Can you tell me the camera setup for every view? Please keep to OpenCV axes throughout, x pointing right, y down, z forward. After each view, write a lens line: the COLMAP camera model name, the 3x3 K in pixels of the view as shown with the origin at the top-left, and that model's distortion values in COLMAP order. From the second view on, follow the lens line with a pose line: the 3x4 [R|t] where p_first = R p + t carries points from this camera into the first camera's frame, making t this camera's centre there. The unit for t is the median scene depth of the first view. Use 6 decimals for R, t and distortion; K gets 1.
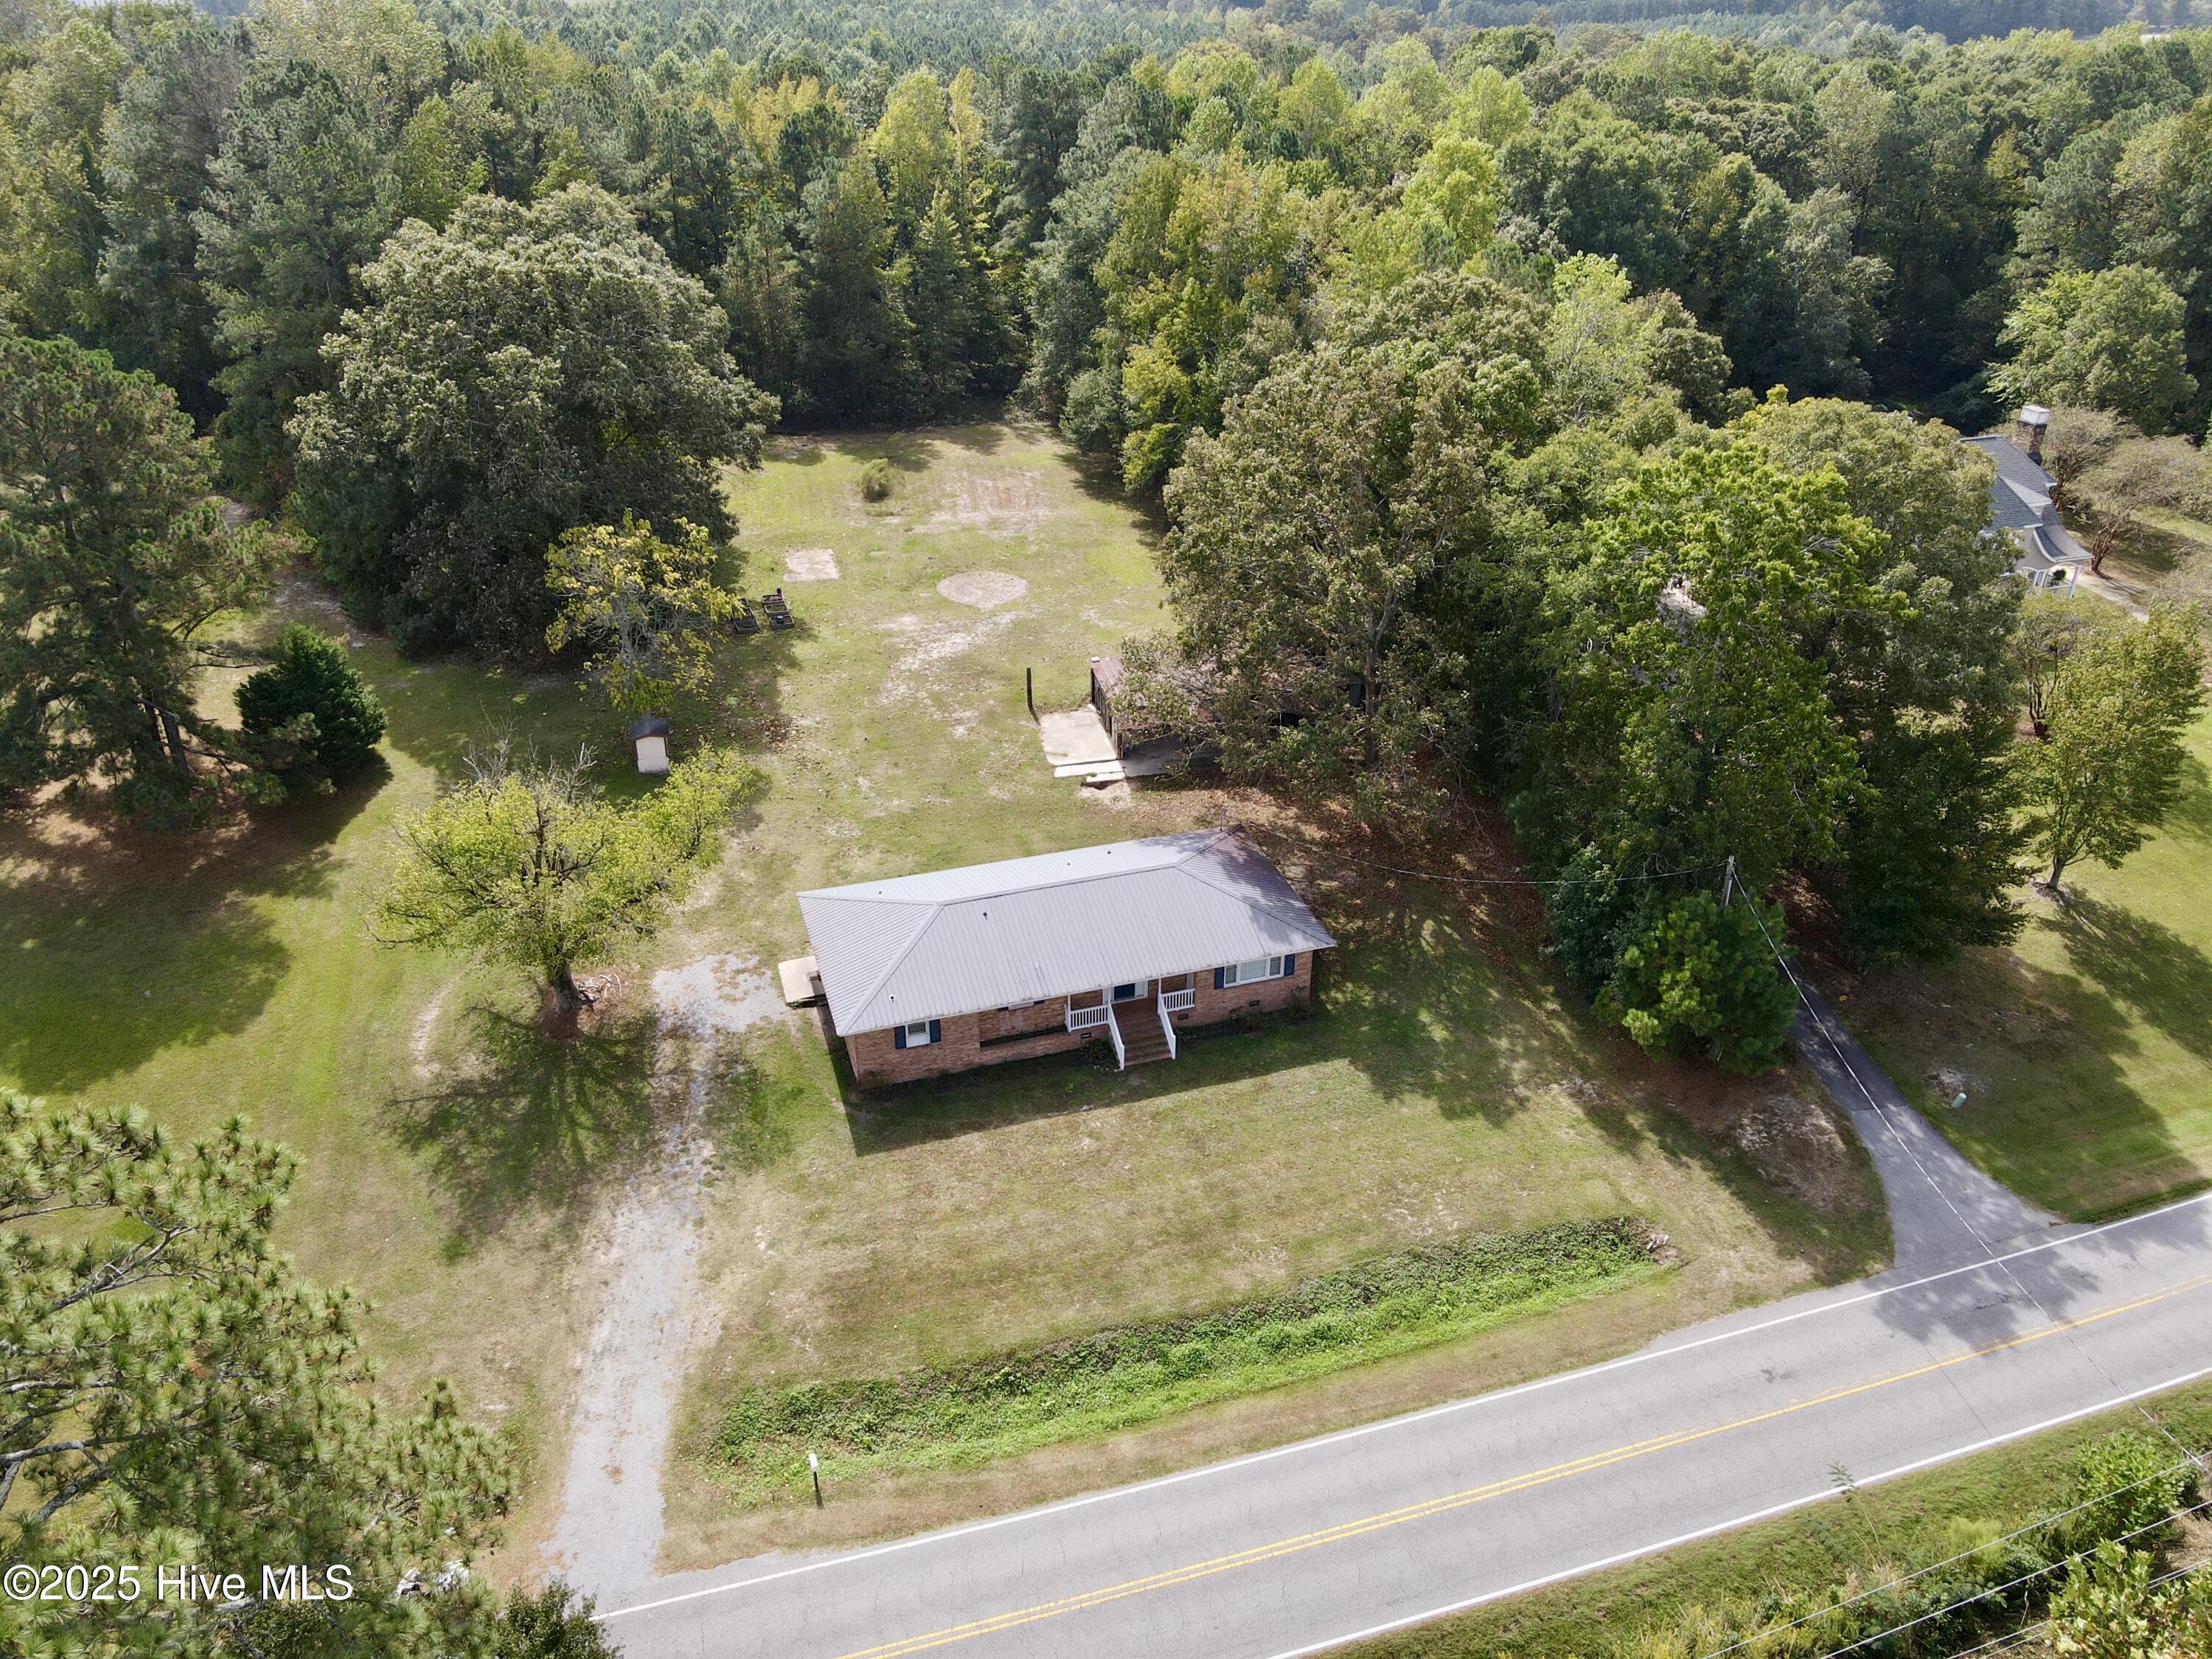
lens RADIAL K [[1599.9, 0, 1106.2], [0, 1599.9, 836.9], [0, 0, 1]] dist [0.014470, -0.004971]
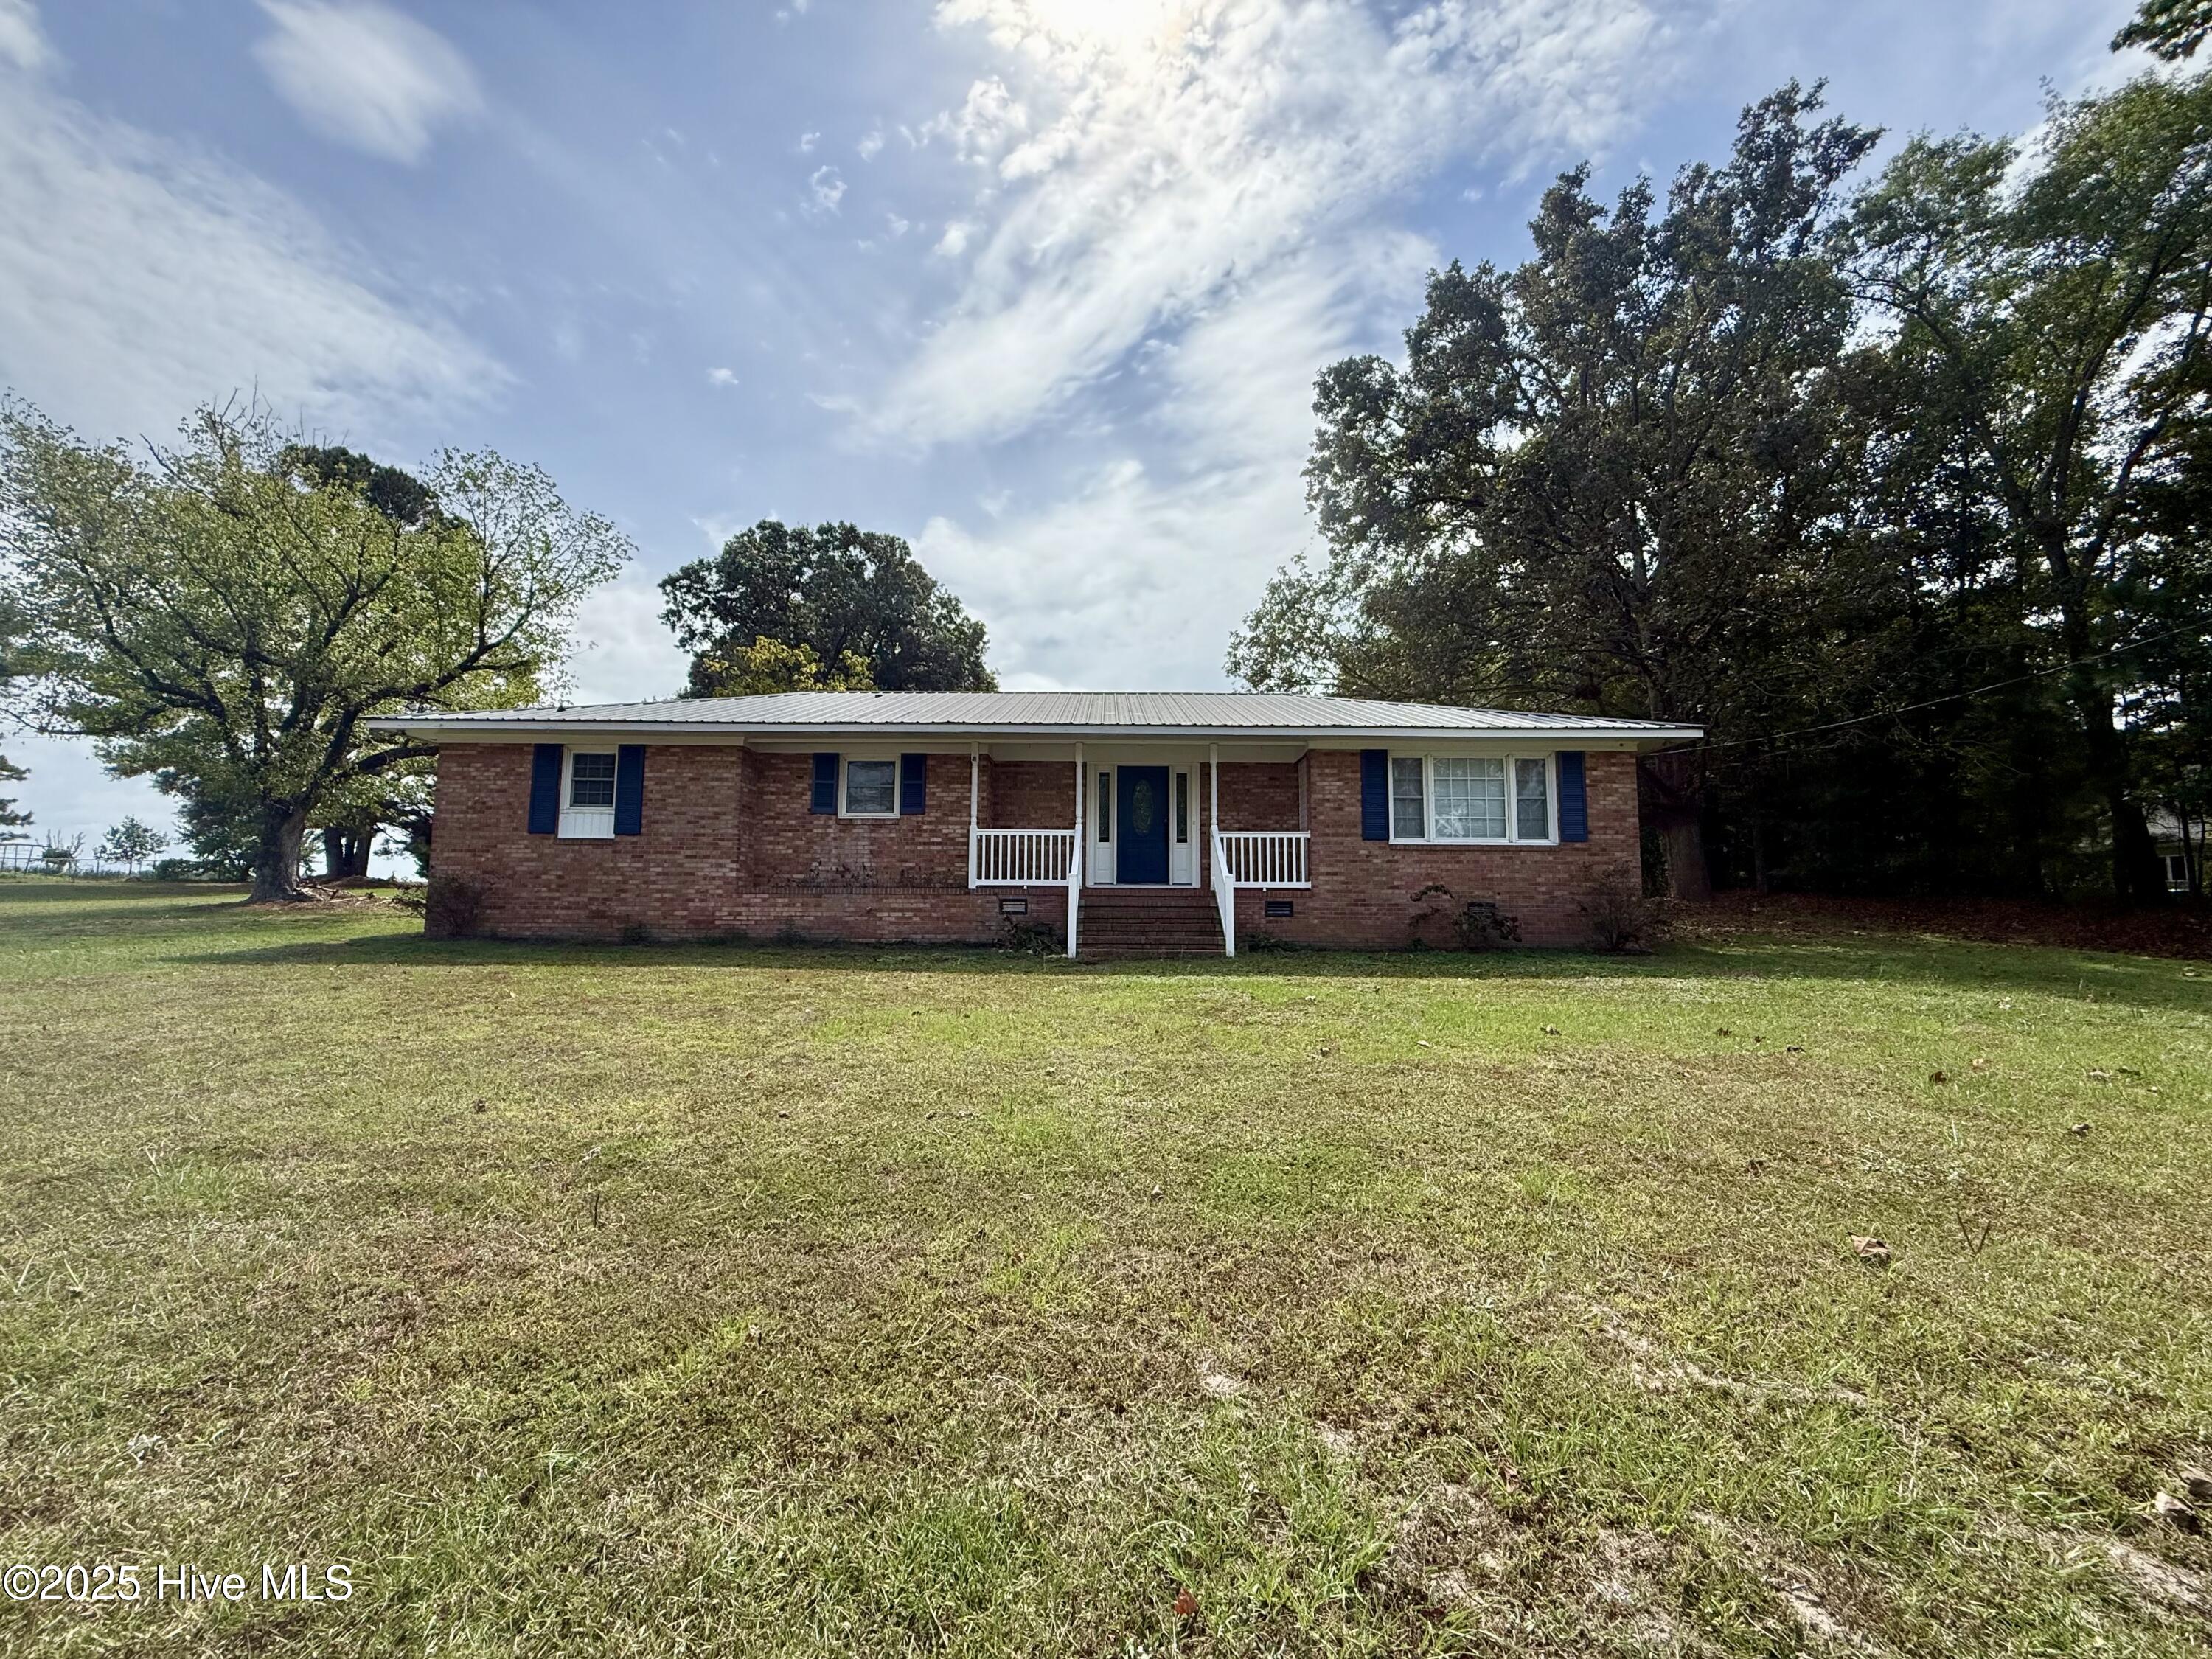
lens RADIAL K [[877.1, 0, 1107.0], [0, 877.1, 832.3], [0, 0, 1]] dist [-0.001641, 0.000024]
pose [[0.944088, -0.031101, -0.328224, 0.094039], [-0.159758, 0.827700, -0.537950, 0.259197], [0.288402, 0.560308, 0.776453, 0.975791]]
